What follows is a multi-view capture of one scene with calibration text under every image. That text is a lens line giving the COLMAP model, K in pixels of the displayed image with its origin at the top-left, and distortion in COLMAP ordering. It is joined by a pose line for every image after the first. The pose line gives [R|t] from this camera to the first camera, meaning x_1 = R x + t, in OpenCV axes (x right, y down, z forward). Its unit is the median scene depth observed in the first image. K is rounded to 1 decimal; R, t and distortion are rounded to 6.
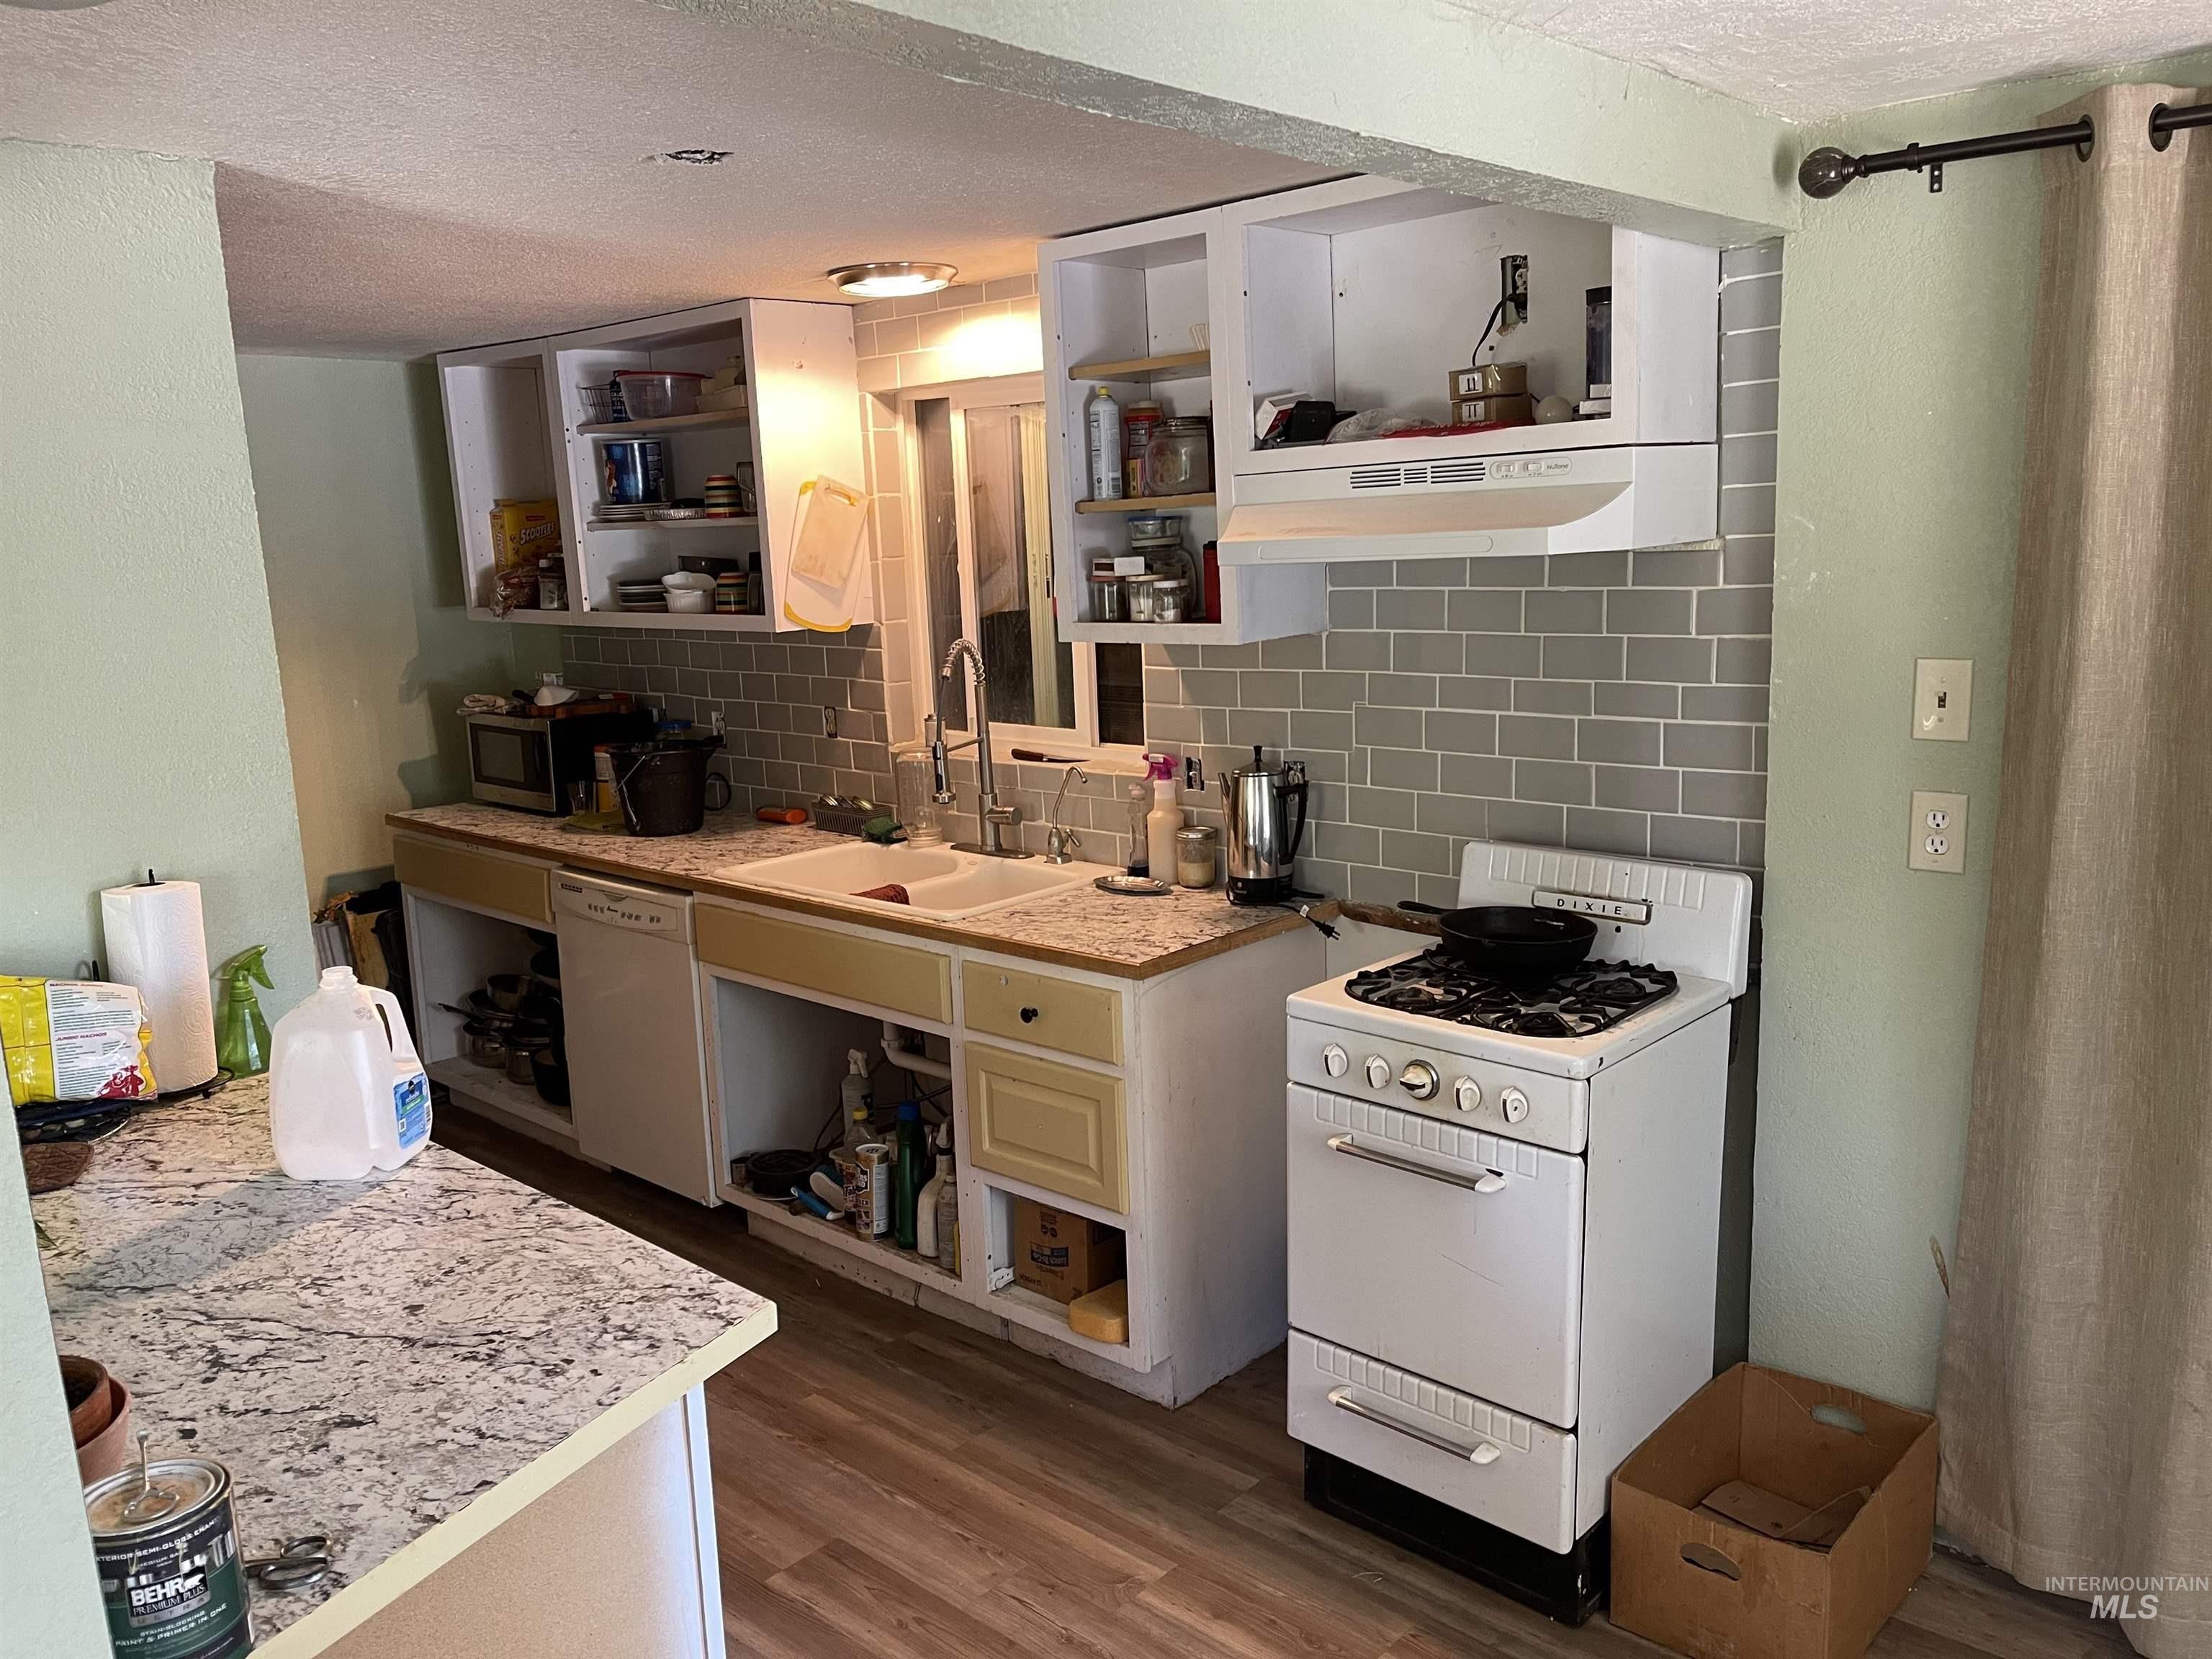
lens RADIAL K [[1665.5, 0, 1114.4], [0, 1665.5, 840.0], [0, 0, 1]] dist [0.061998, -0.080794]
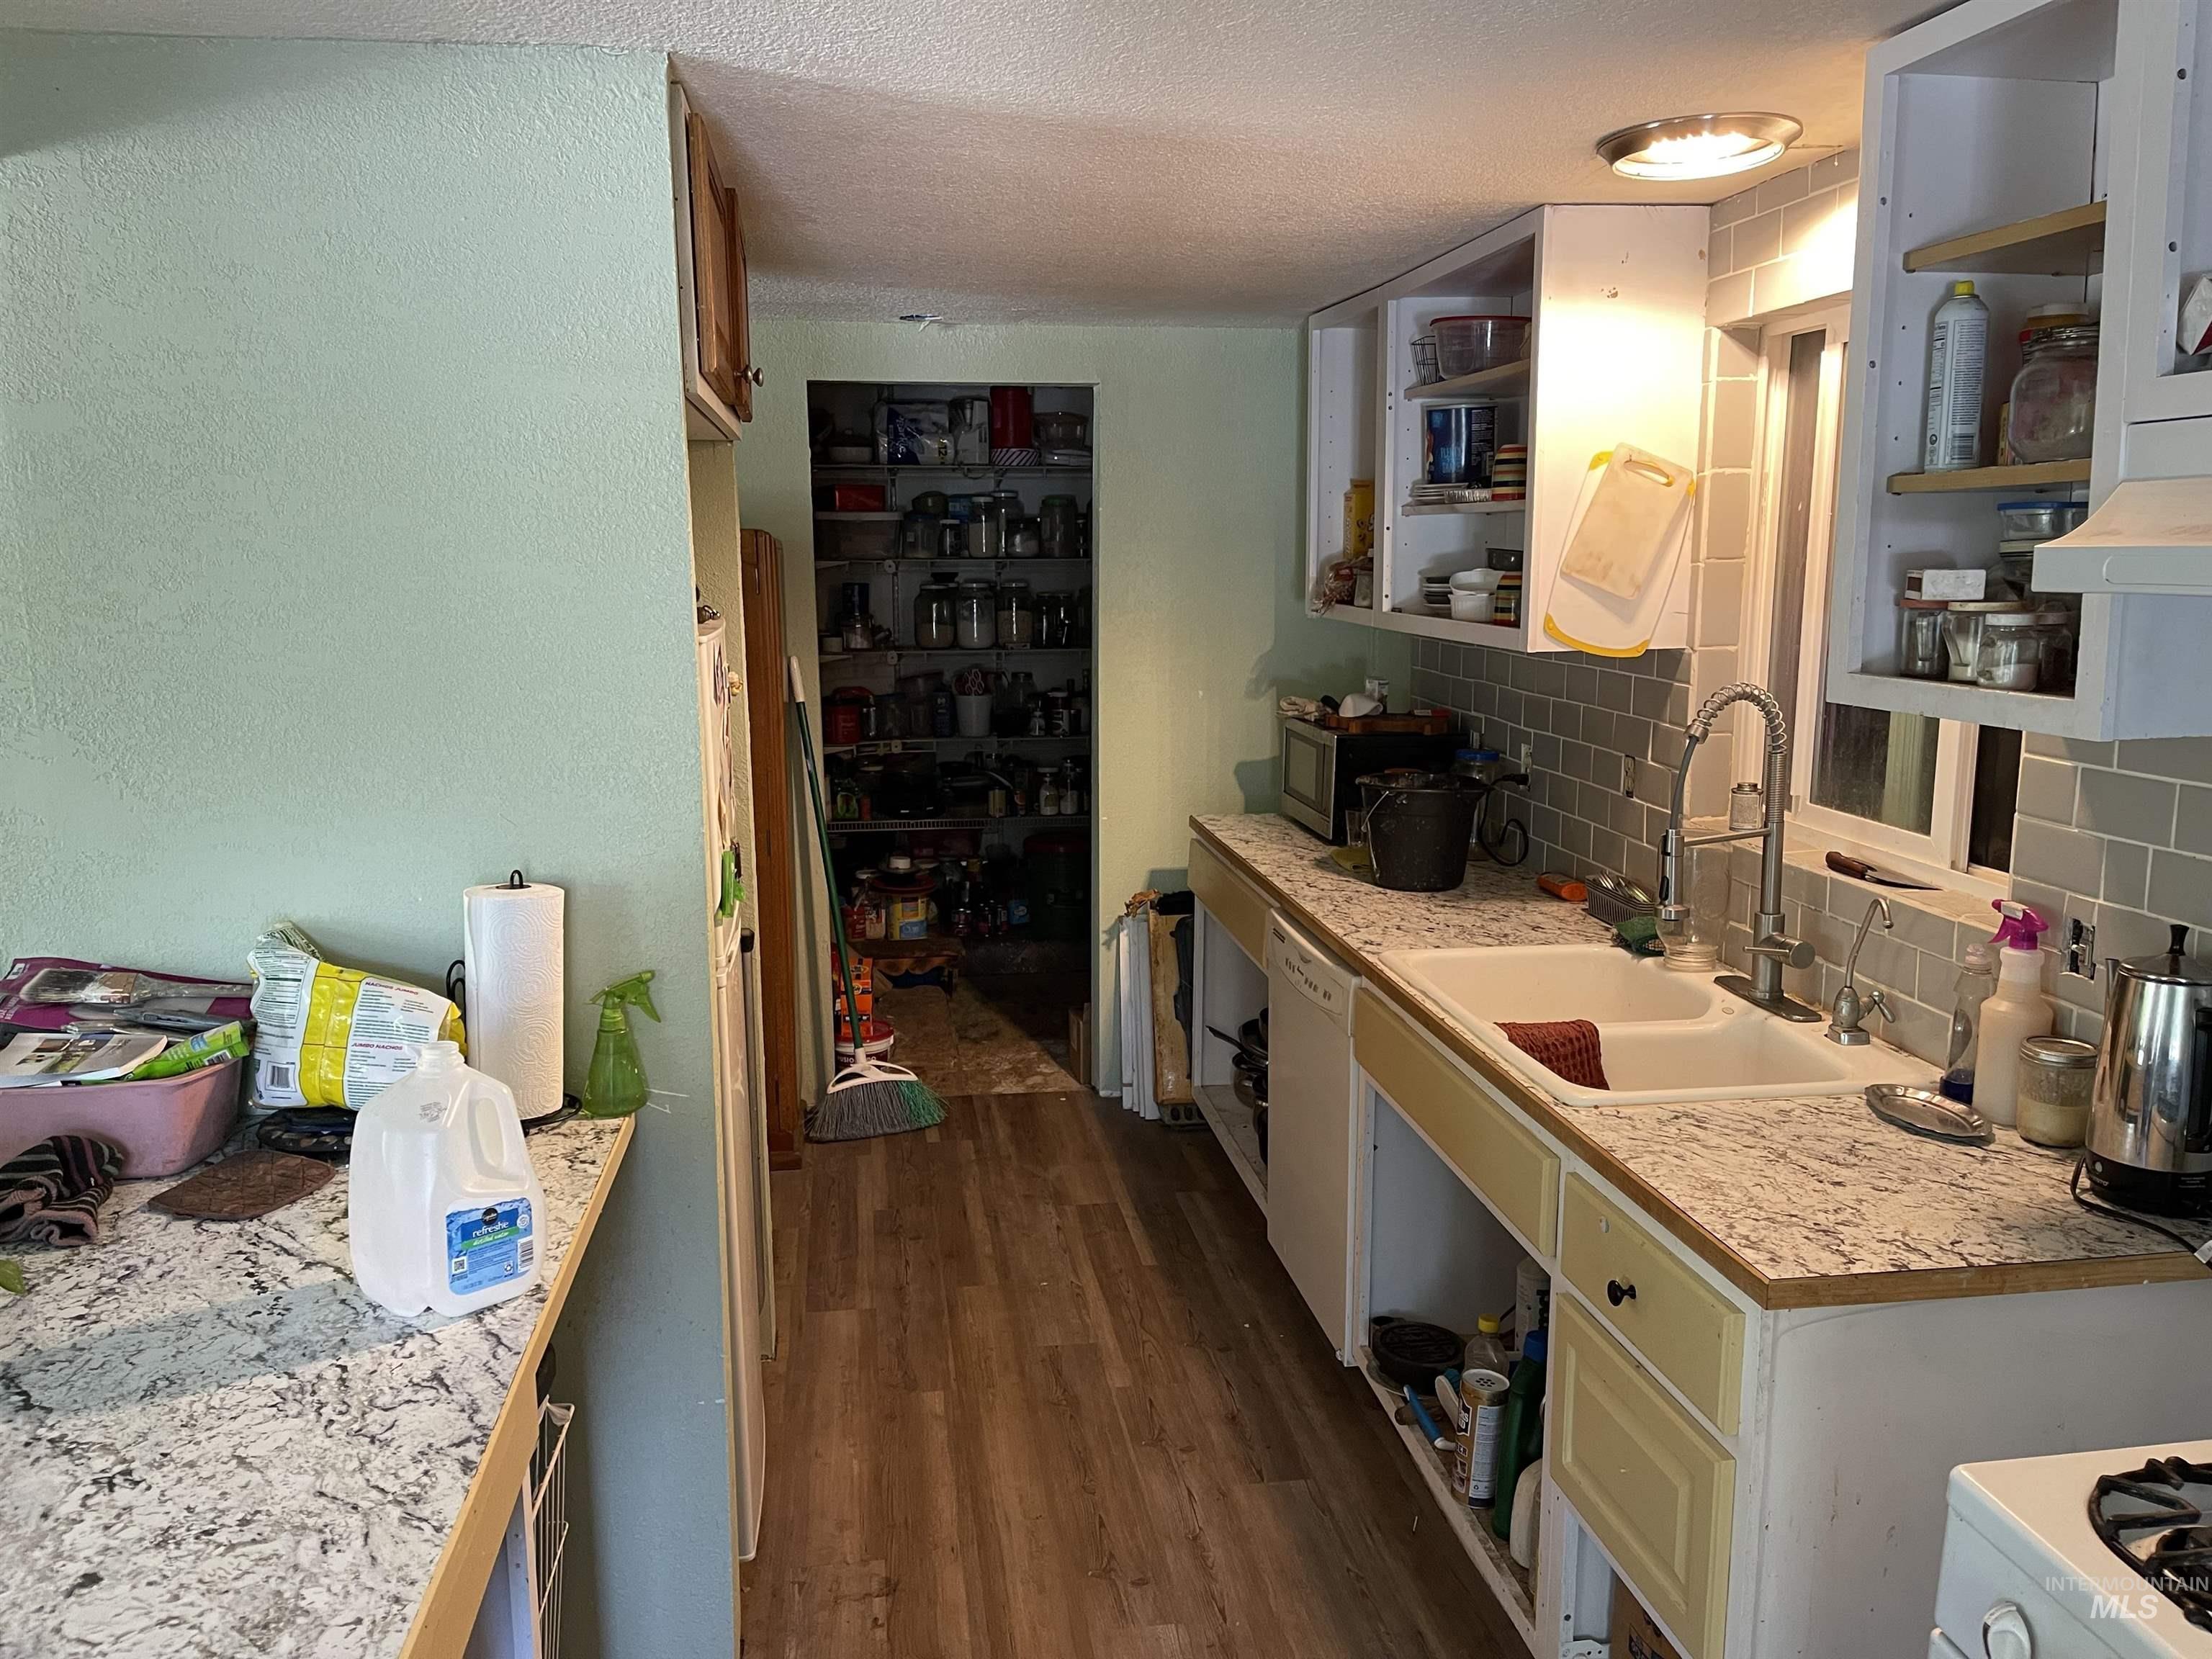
lens RADIAL K [[1665.5, 0, 1094.5], [0, 1665.5, 837.6], [0, 0, 1]] dist [0.061998, -0.080794]
pose [[0.771177, 0.143617, -0.620210, 0.147589], [-0.142602, 0.988436, 0.051571, -0.061905], [0.620444, 0.048673, 0.782739, 0.343854]]
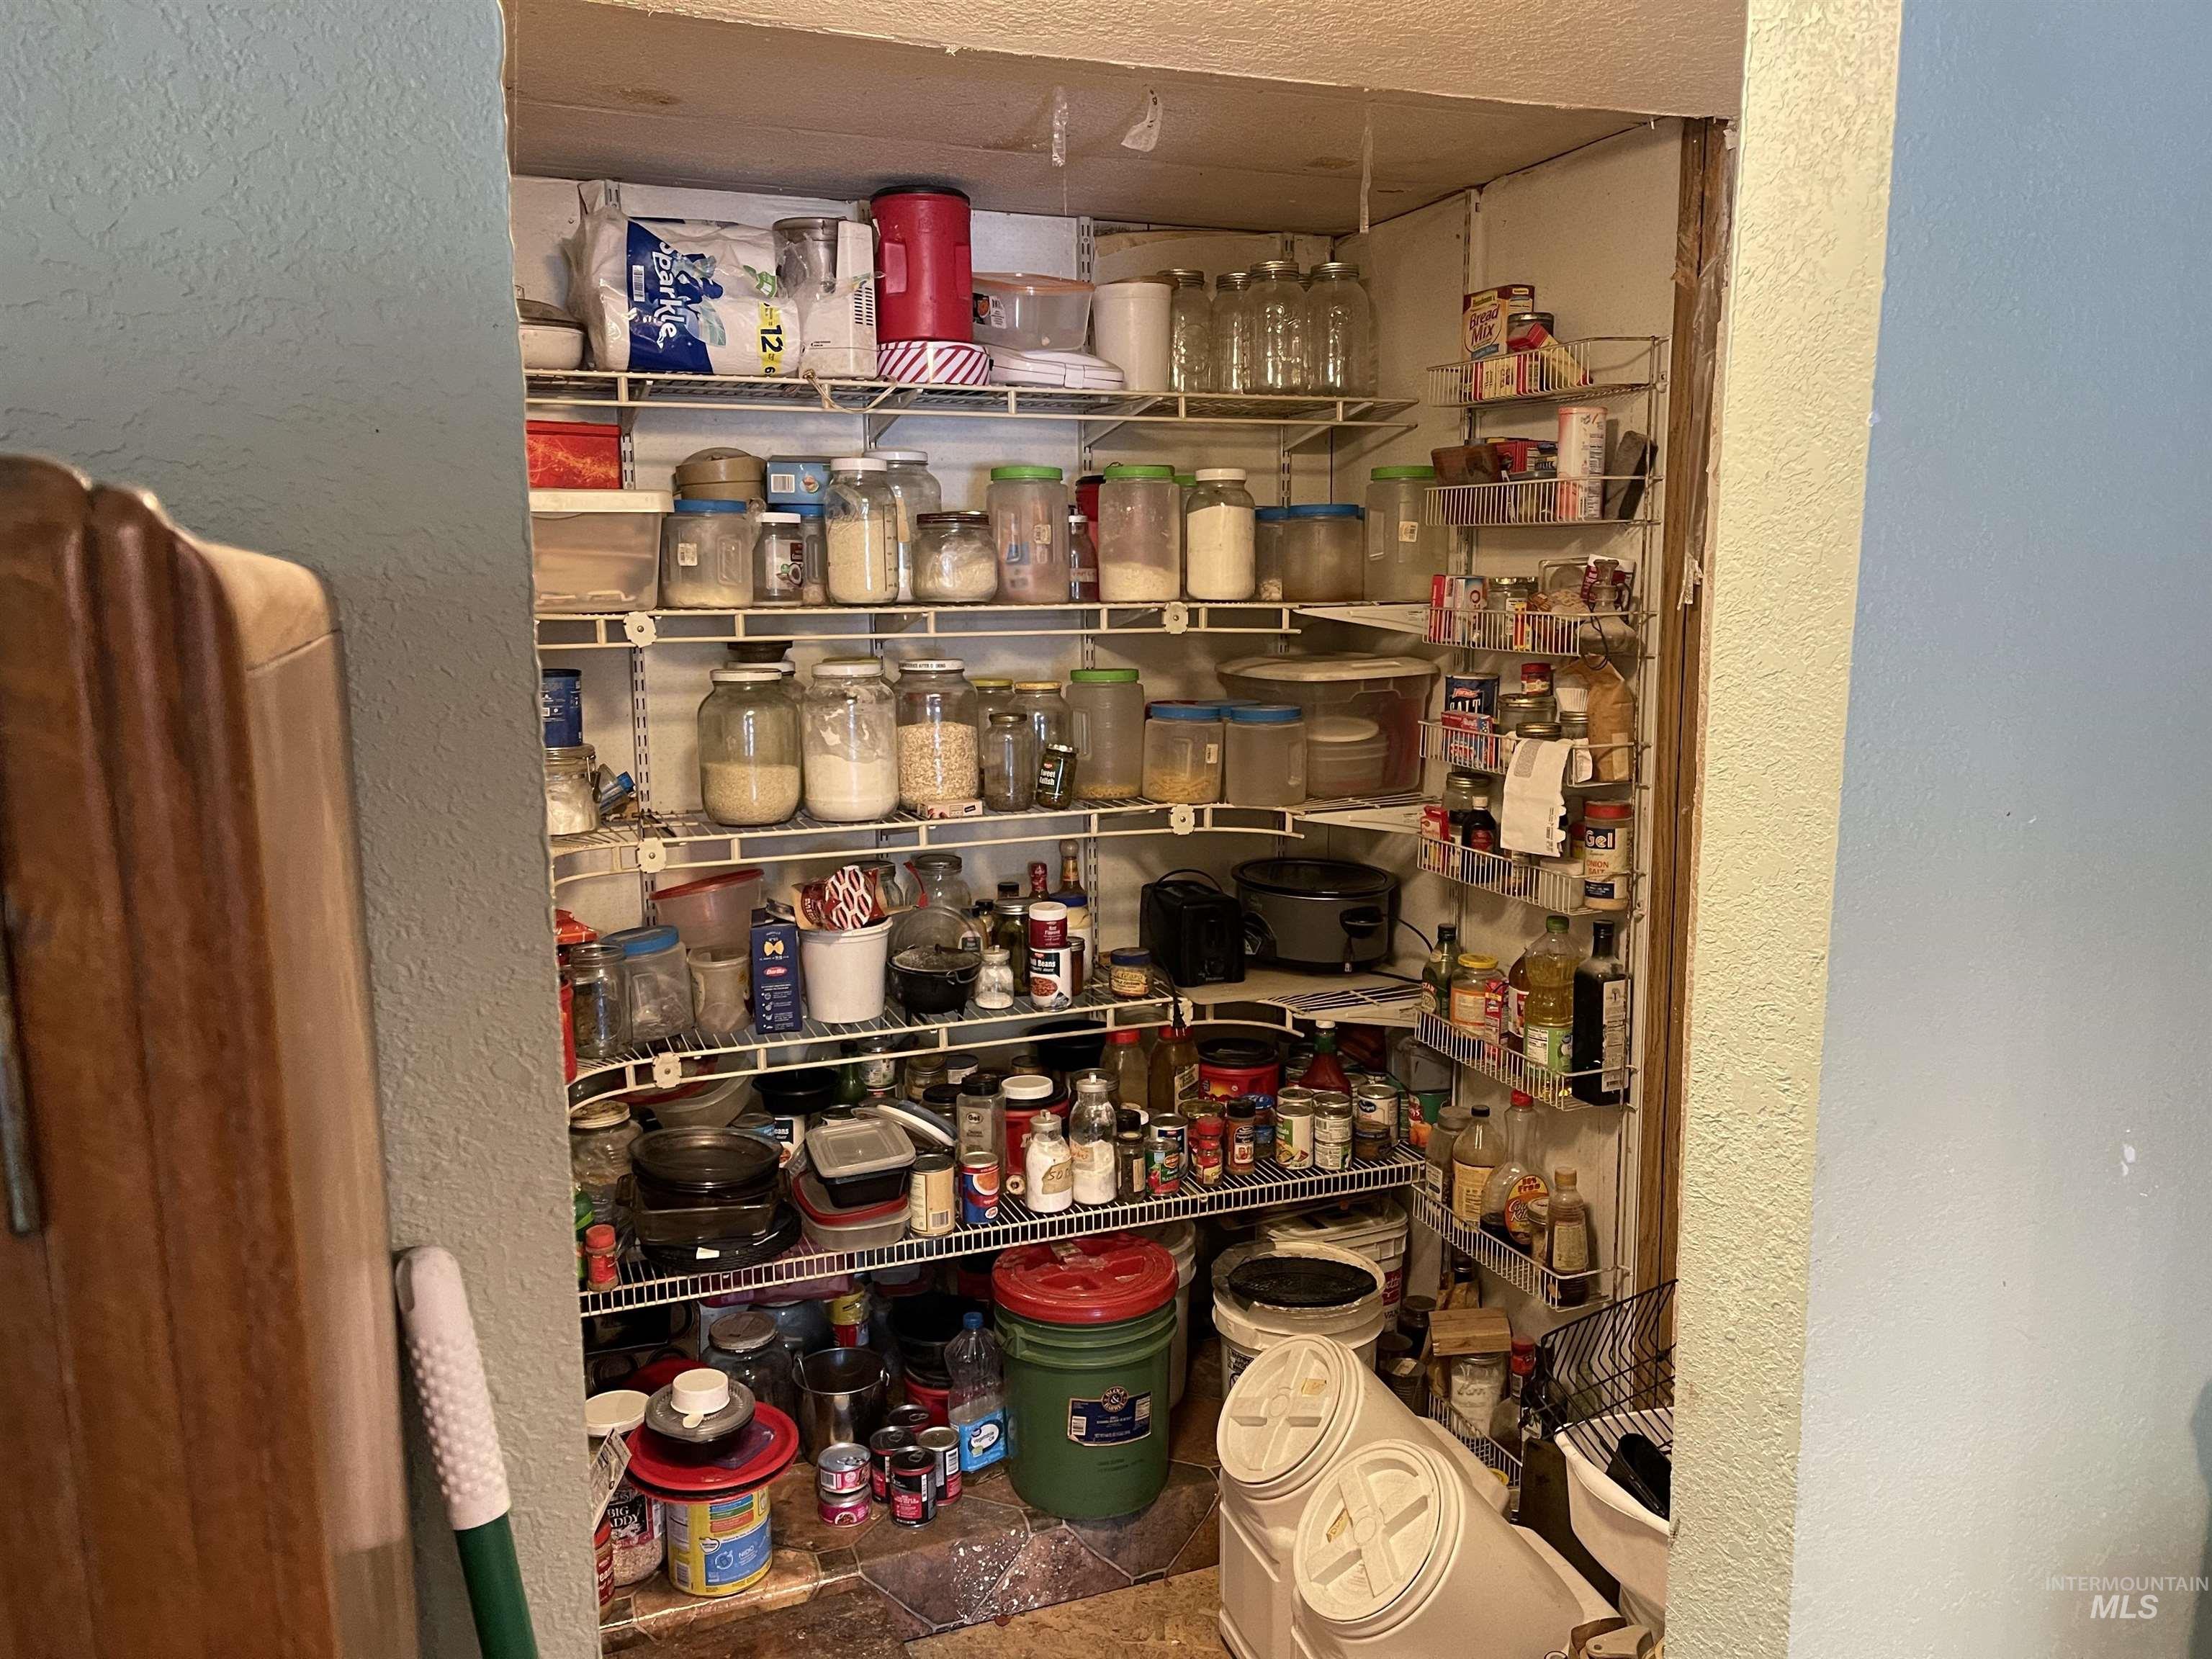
lens RADIAL K [[1665.5, 0, 1104.6], [0, 1665.5, 834.4], [0, 0, 1]] dist [0.061998, -0.080794]
pose [[0.898621, 0.100221, -0.427126, -0.742560], [-0.106662, 0.994256, 0.008888, -0.173746], [0.425563, 0.037572, 0.904148, 1.087702]]
